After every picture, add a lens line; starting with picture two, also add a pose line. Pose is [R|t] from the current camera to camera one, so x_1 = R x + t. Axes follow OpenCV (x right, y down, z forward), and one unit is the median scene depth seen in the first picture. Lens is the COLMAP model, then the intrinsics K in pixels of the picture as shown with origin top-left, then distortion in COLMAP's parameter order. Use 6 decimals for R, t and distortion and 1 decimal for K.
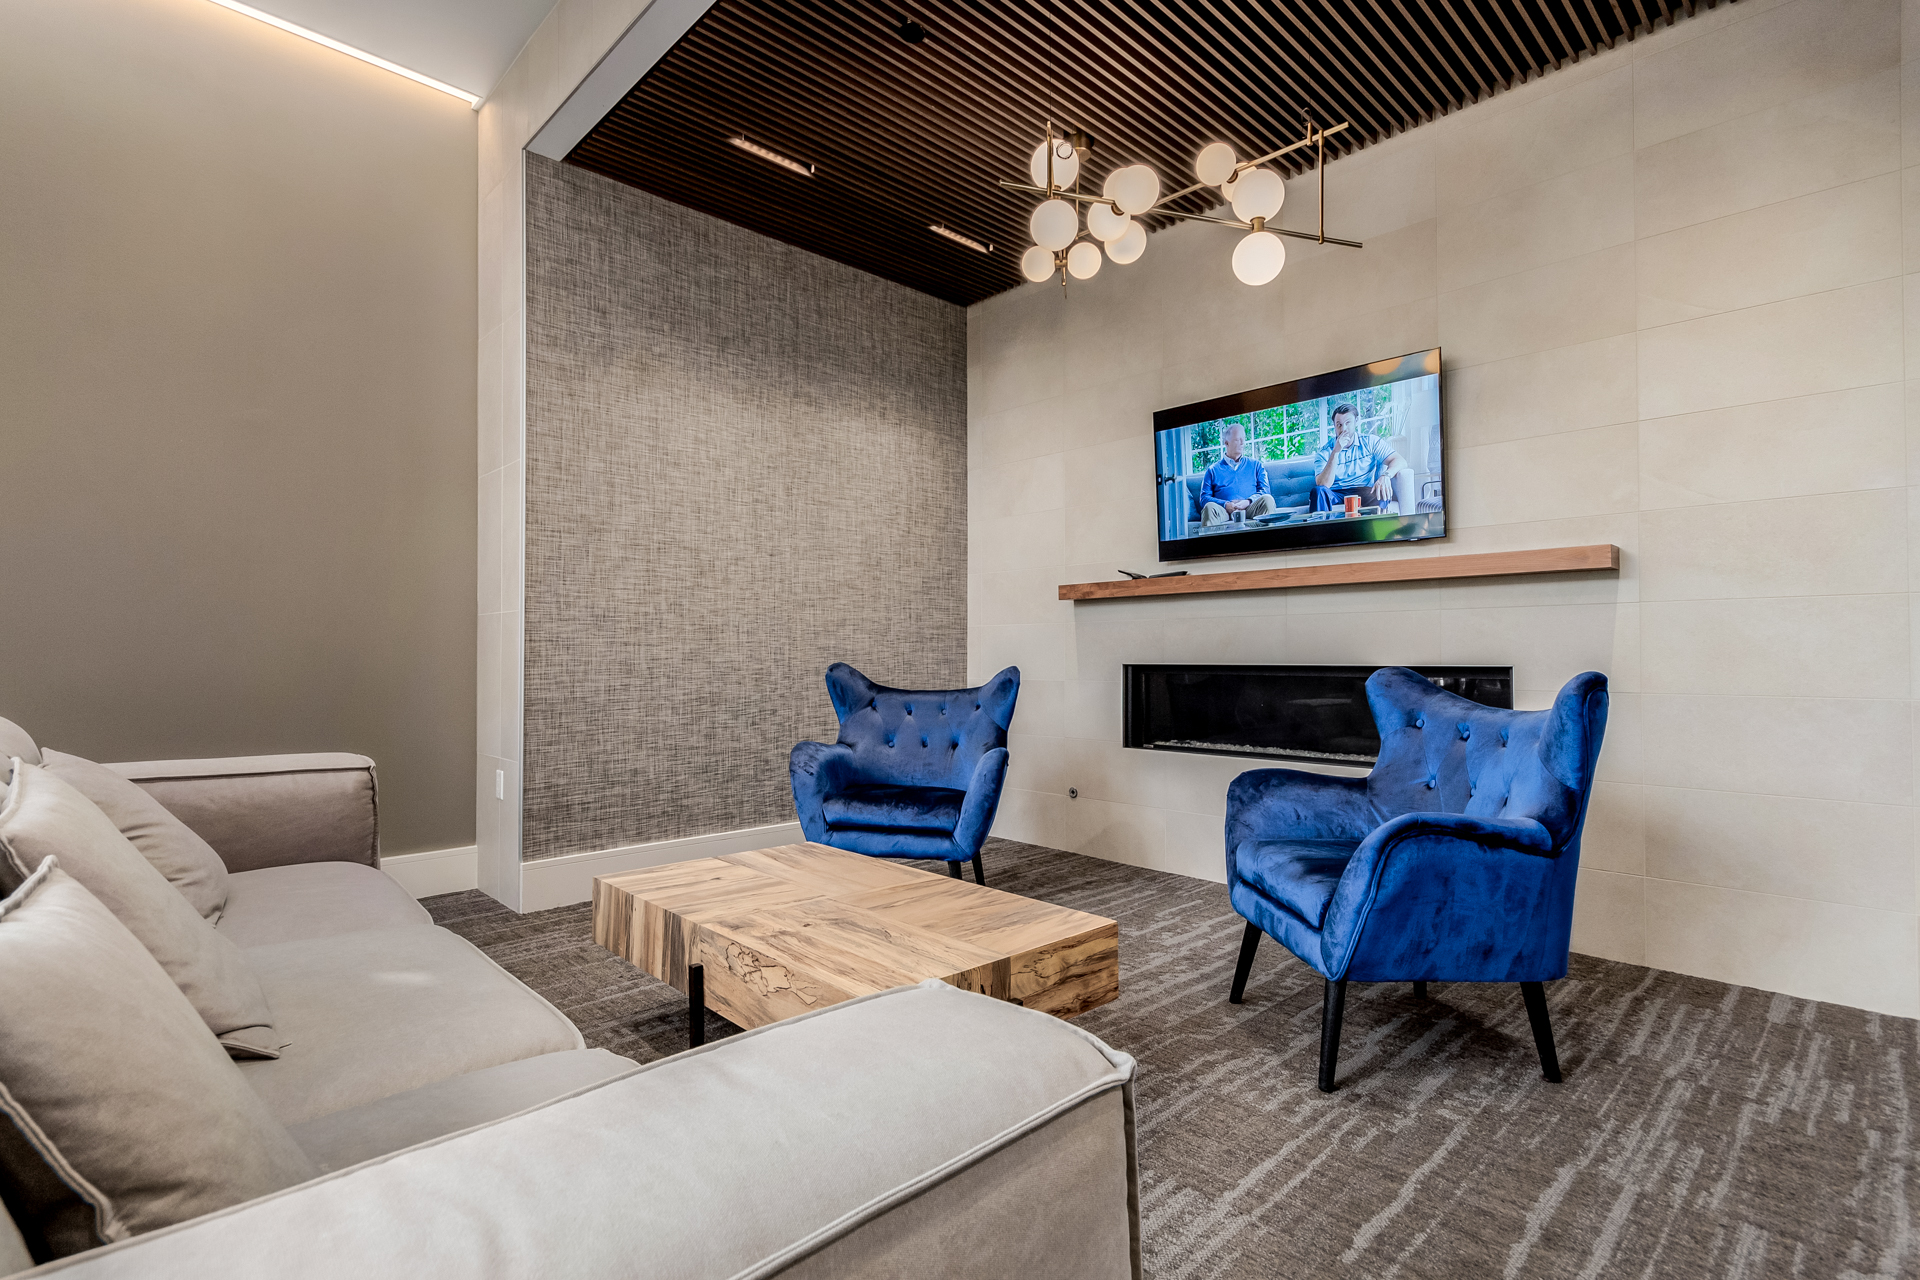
lens RADIAL K [[908.6, 0, 973.1], [0, 908.6, 629.6], [0, 0, 1]] dist [0.025986, 0.000603]
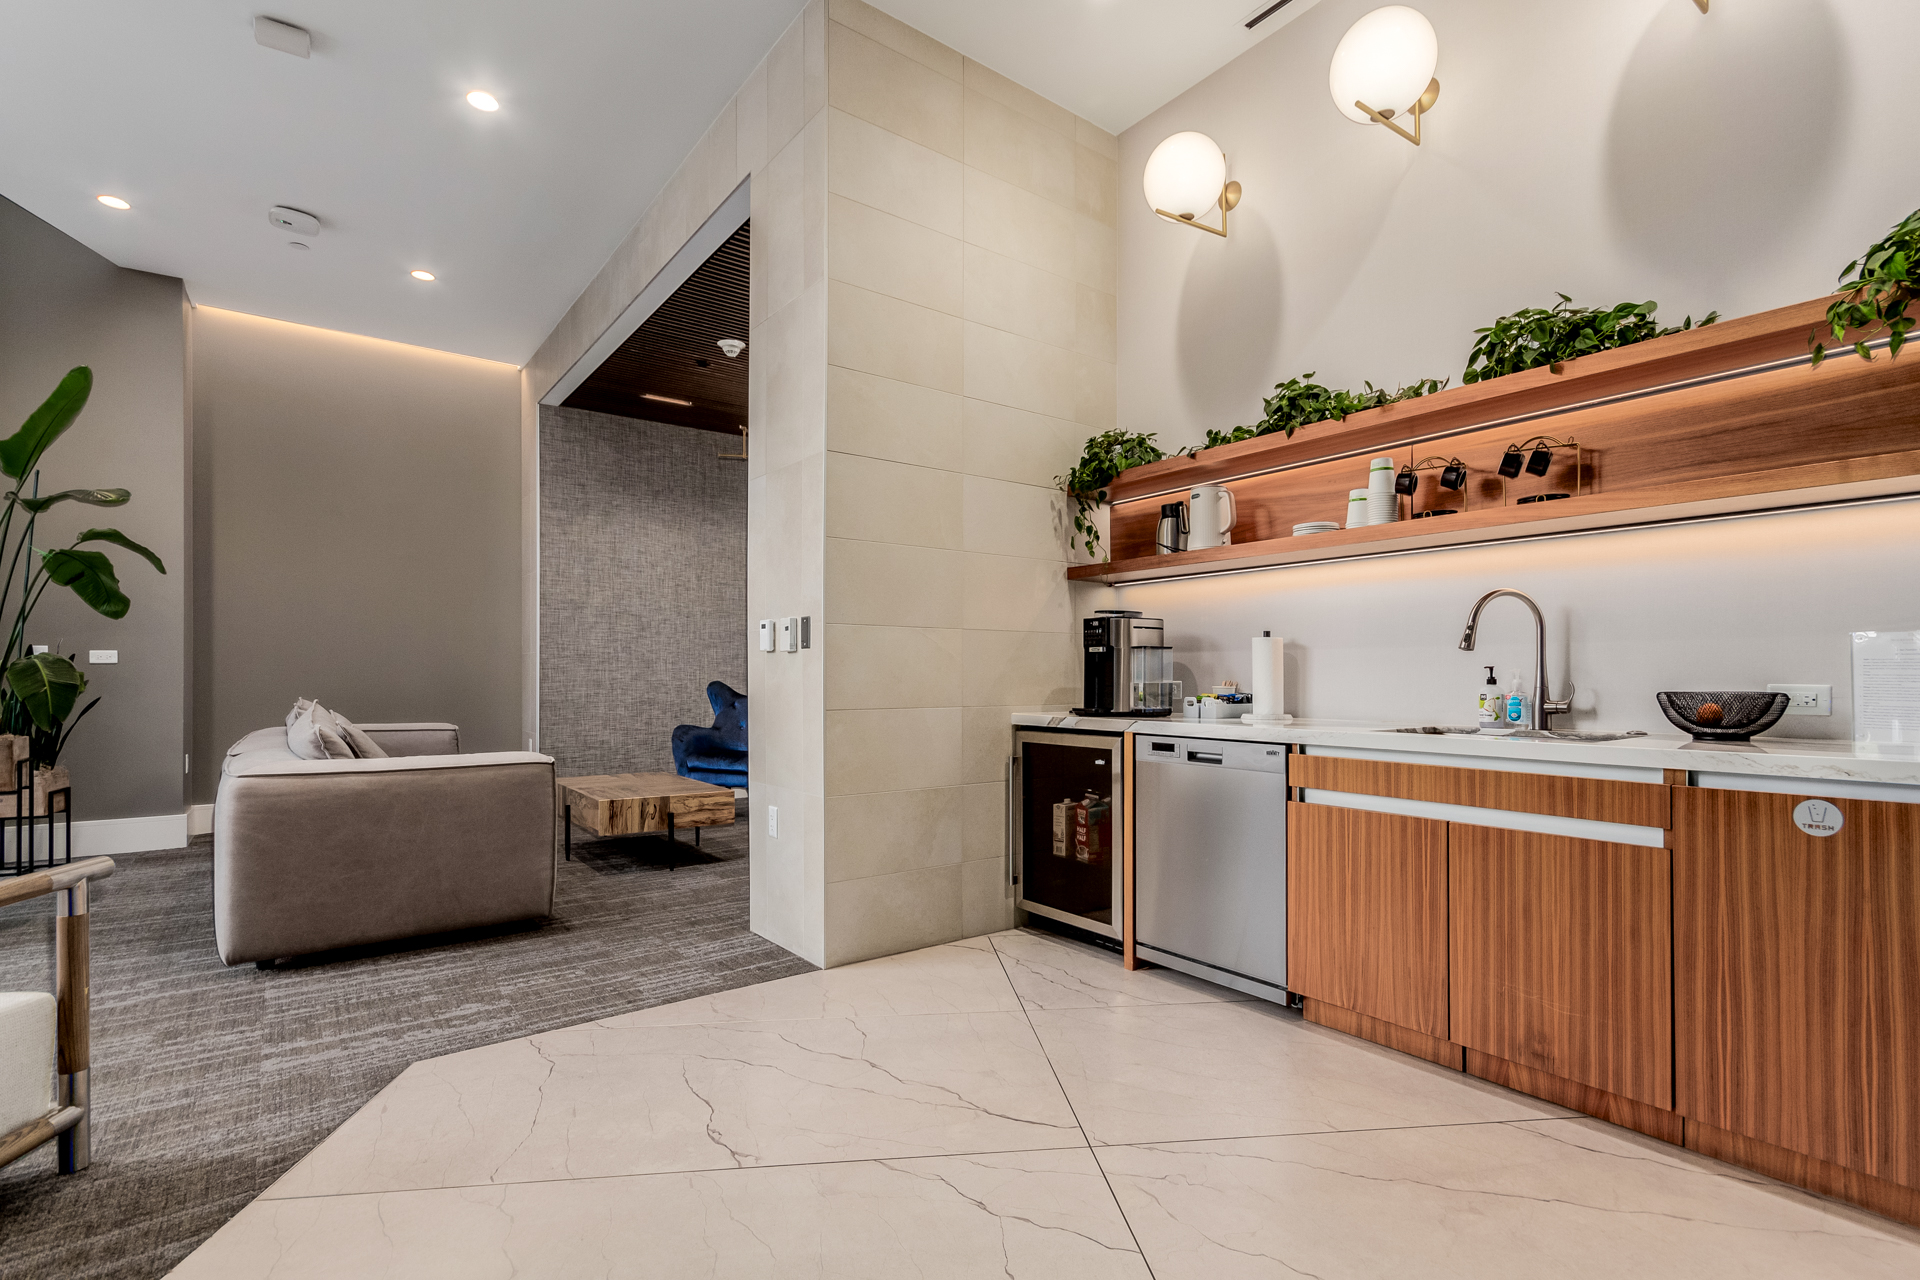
lens RADIAL K [[908.6, 0, 948.7], [0, 908.6, 660.6], [0, 0, 1]] dist [0.025986, 0.000603]
pose [[0.990362, 0.001843, -0.138490, 0.544795], [0.000352, 0.999875, 0.015822, -0.030895], [0.138502, -0.015718, 0.990237, -0.667441]]
